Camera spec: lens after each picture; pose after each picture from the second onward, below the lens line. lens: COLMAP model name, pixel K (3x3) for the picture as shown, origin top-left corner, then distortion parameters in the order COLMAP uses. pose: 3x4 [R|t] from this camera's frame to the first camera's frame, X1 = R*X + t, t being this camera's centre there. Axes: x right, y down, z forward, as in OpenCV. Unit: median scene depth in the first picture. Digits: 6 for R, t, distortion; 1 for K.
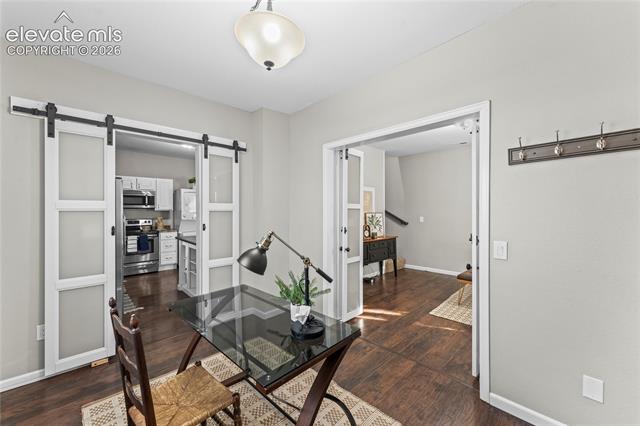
lens RADIAL K [[254.8, 0, 320.8], [0, 254.8, 211.9], [0, 0, 1]] dist [-0.001250, 0.000039]
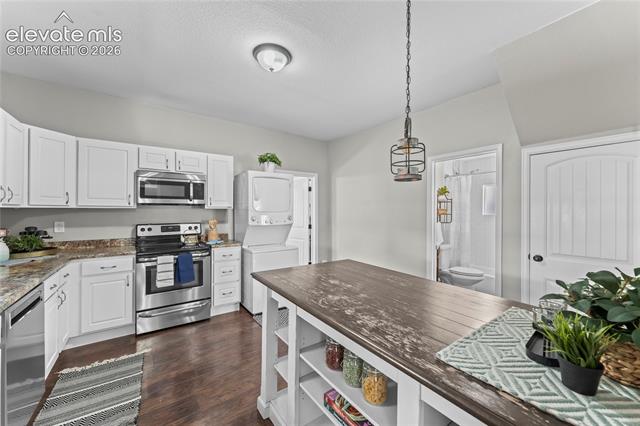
lens RADIAL K [[254.8, 0, 318.8], [0, 254.8, 213.2], [0, 0, 1]] dist [-0.001250, 0.000039]
pose [[0.987946, 0.005879, -0.154689, -0.310454], [-0.006099, 0.999981, -0.000950, 0.003945], [0.154680, 0.001882, 0.987963, 0.474644]]
